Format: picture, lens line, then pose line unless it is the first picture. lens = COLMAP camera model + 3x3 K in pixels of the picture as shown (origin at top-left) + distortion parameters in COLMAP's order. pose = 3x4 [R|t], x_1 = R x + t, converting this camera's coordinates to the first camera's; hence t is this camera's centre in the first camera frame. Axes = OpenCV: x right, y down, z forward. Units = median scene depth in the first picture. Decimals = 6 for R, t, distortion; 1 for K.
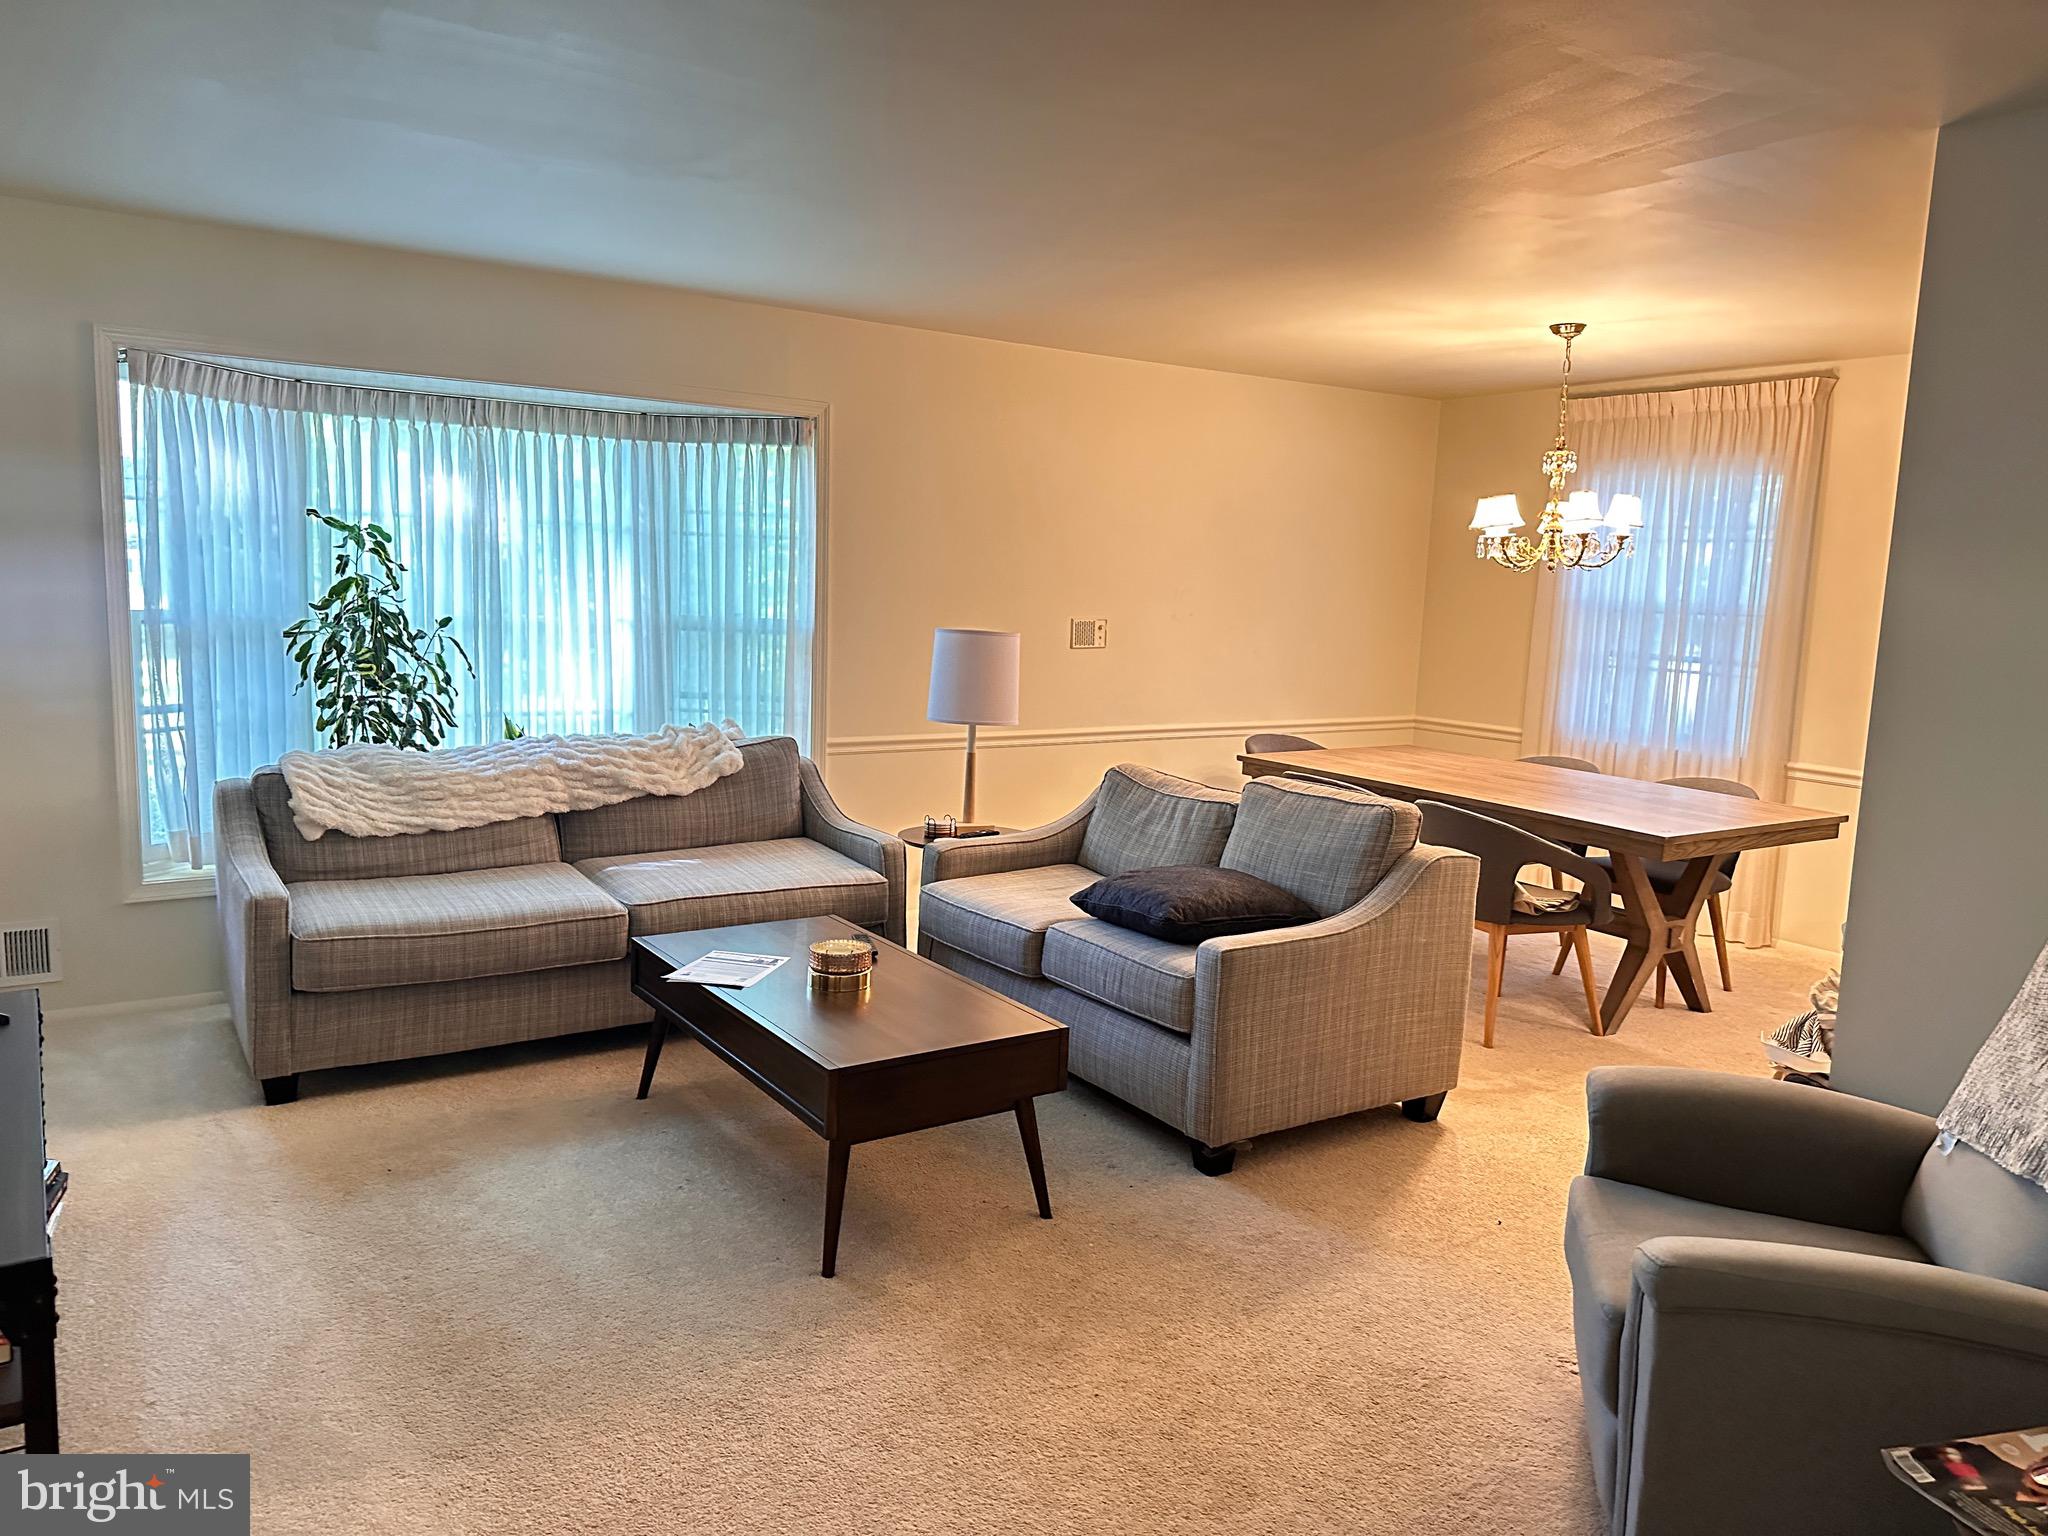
lens RADIAL K [[1429.3, 0, 1013.8], [0, 1429.3, 773.8], [0, 0, 1]] dist [0.052483, -0.070410]
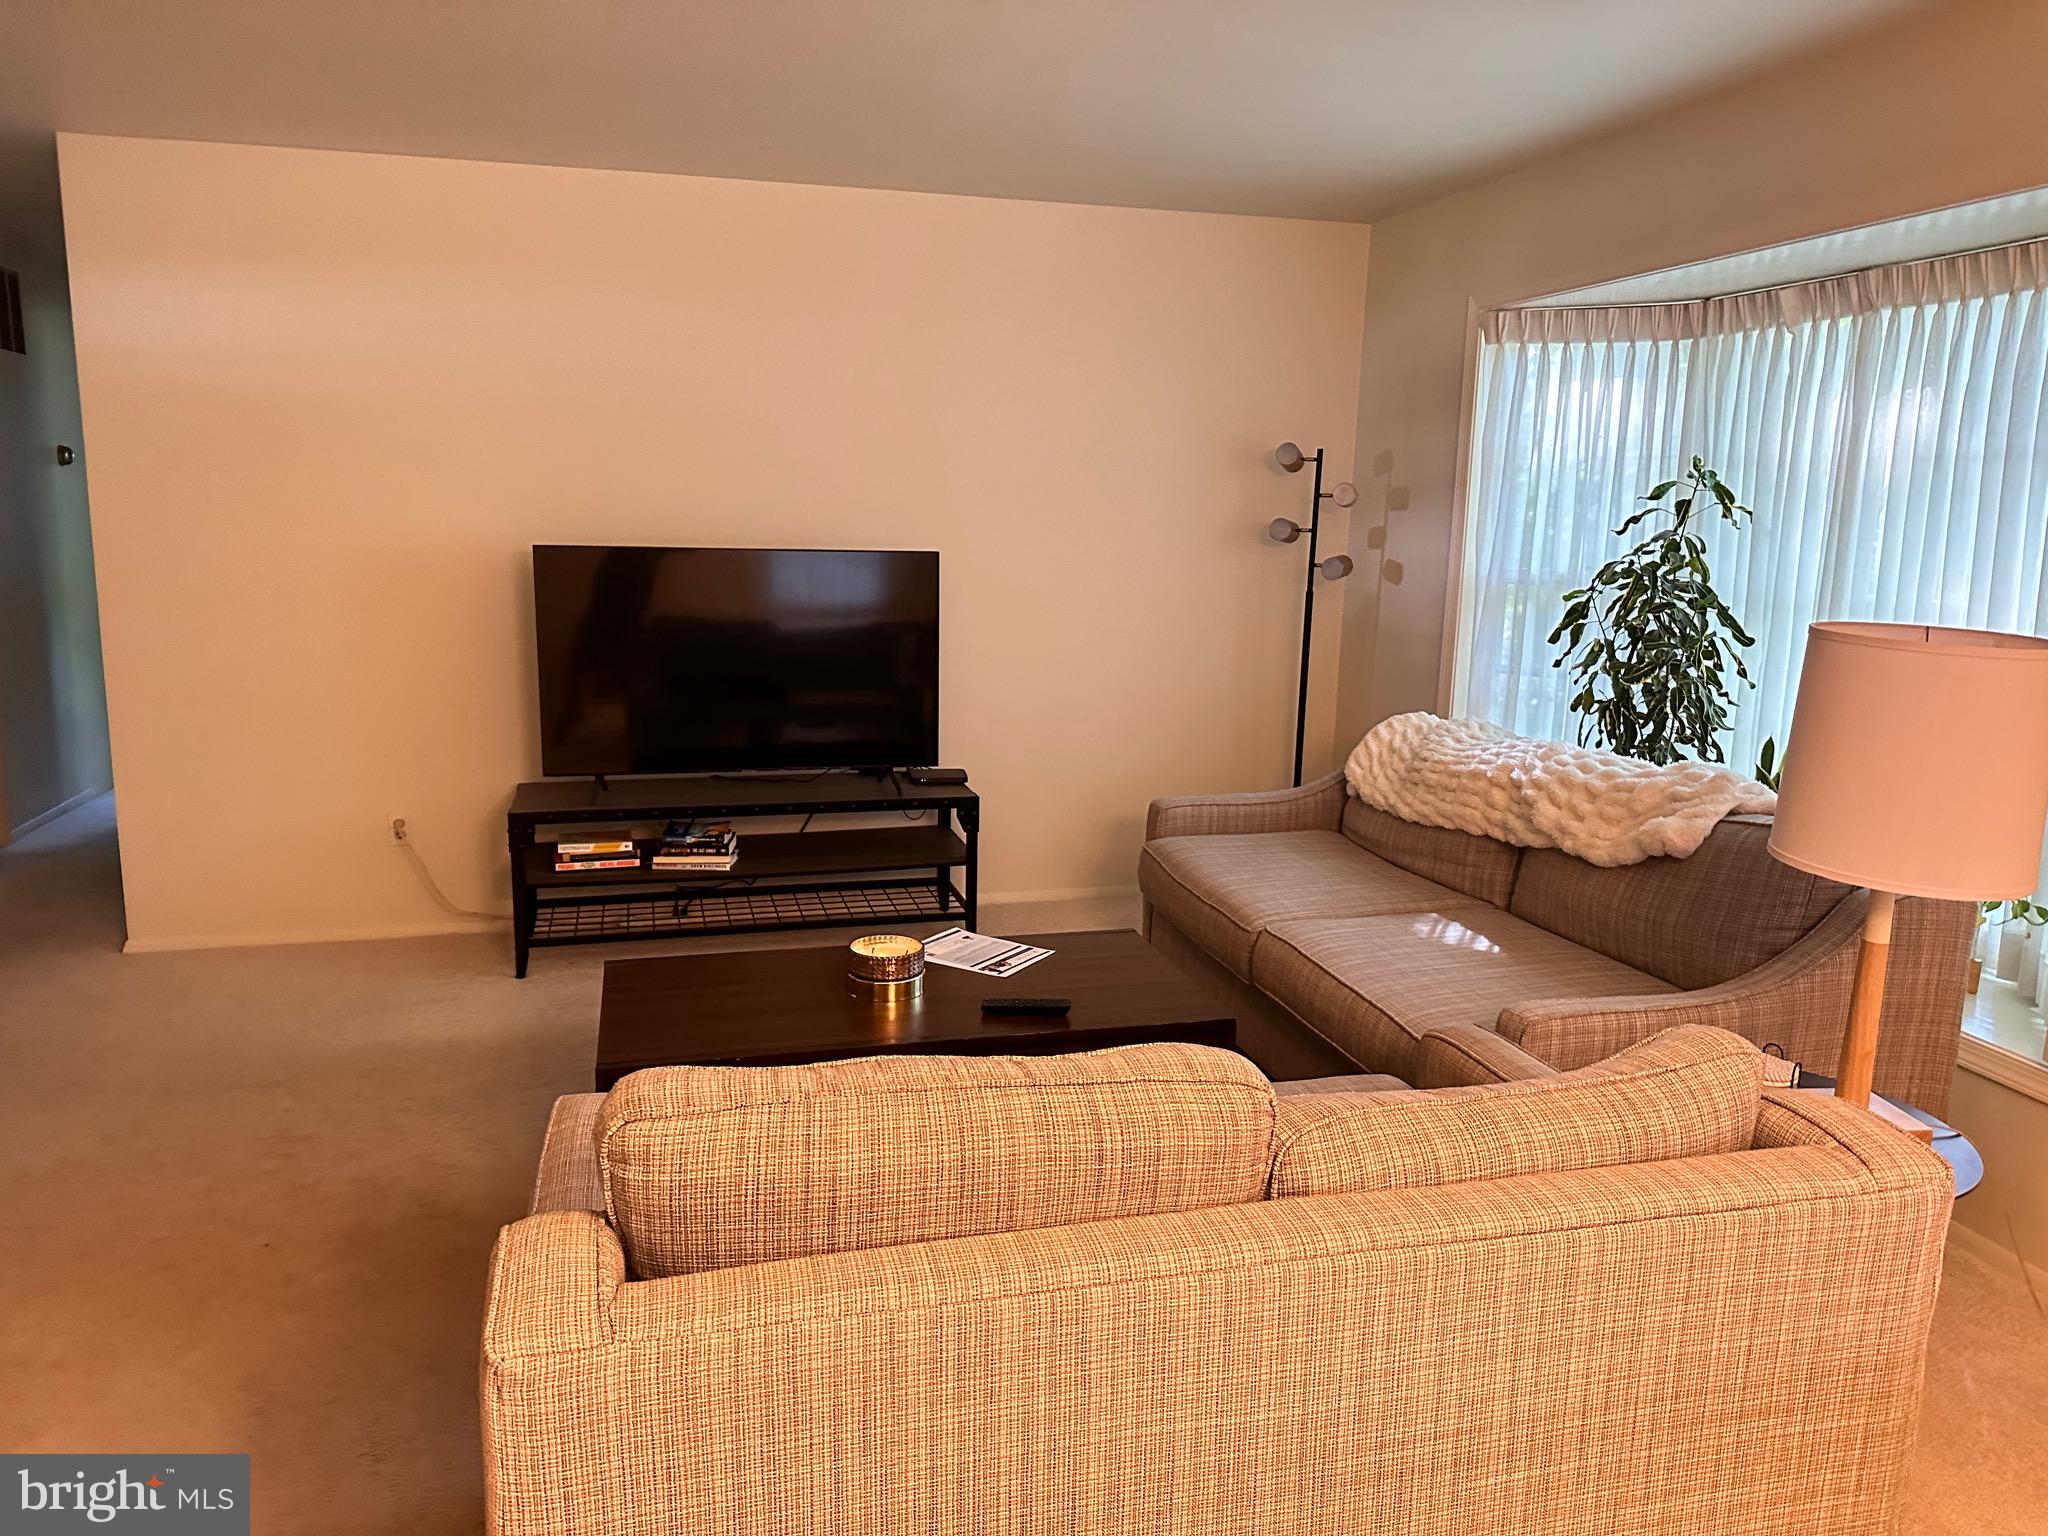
lens RADIAL K [[1429.3, 0, 1013.4], [0, 1429.3, 761.9], [0, 0, 1]] dist [0.052483, -0.070410]
pose [[-0.324526, 0.121786, -0.938004, 0.448948], [-0.162606, 0.969730, 0.182163, -0.104126], [0.931795, 0.211641, -0.294899, 0.948900]]
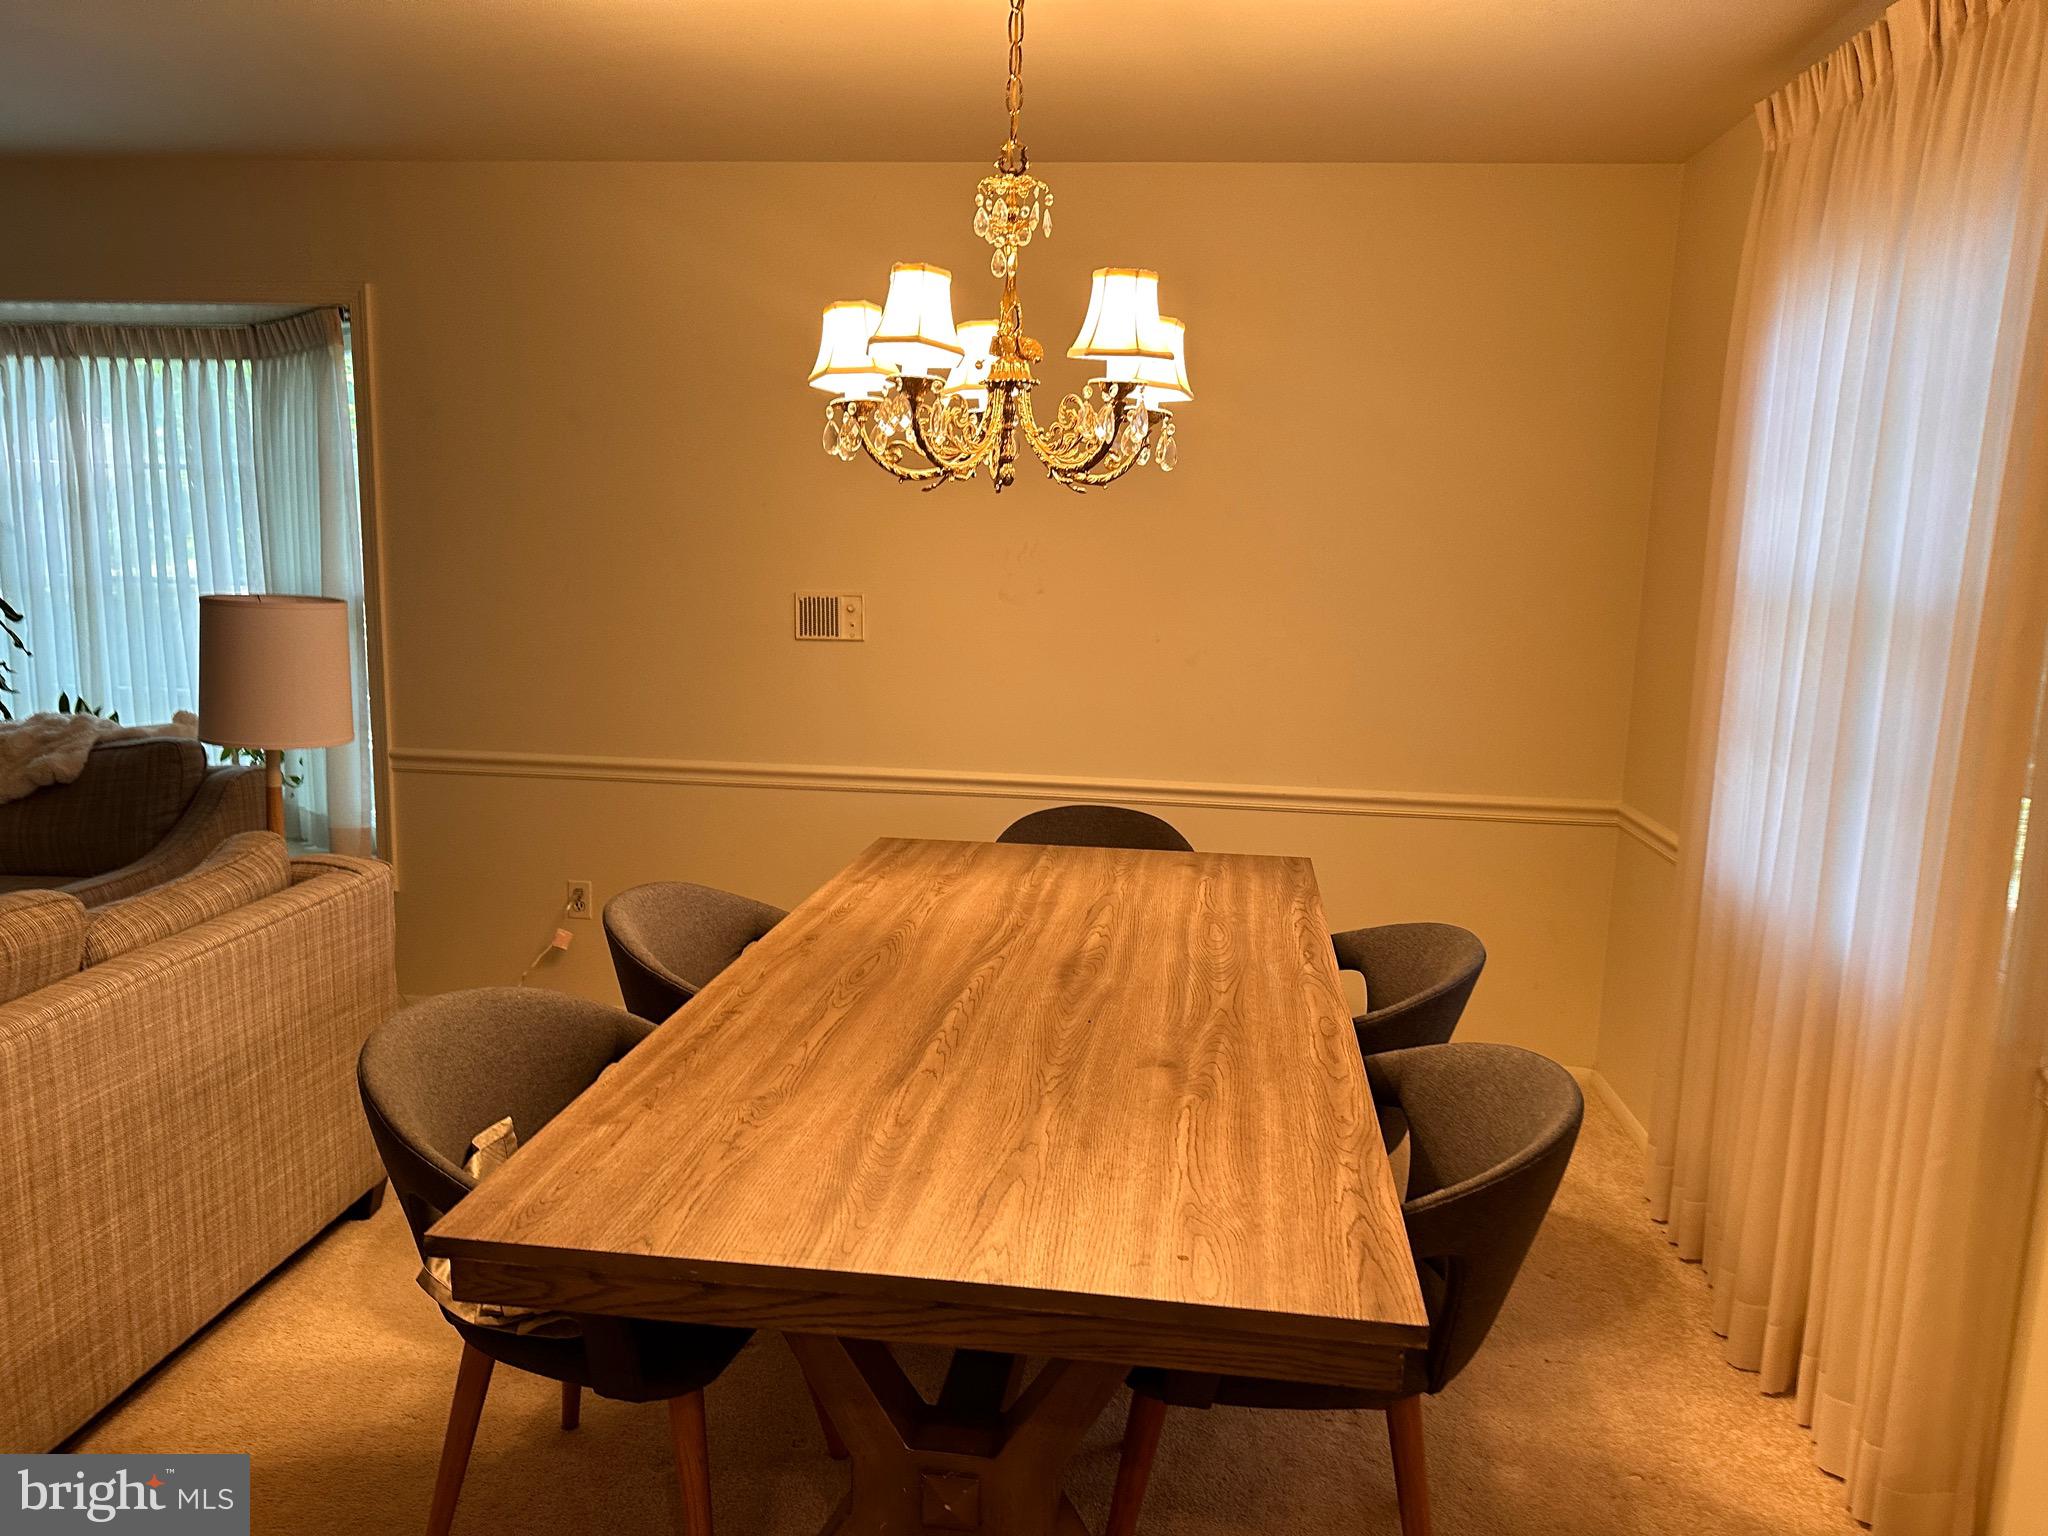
lens RADIAL K [[1429.3, 0, 1022.7], [0, 1429.3, 774.5], [0, 0, 1]] dist [0.052483, -0.070410]
pose [[0.776208, 0.091307, -0.623831, 0.694027], [-0.088512, 0.995440, 0.035565, -0.079362], [0.624233, 0.027611, 0.780750, 0.749871]]
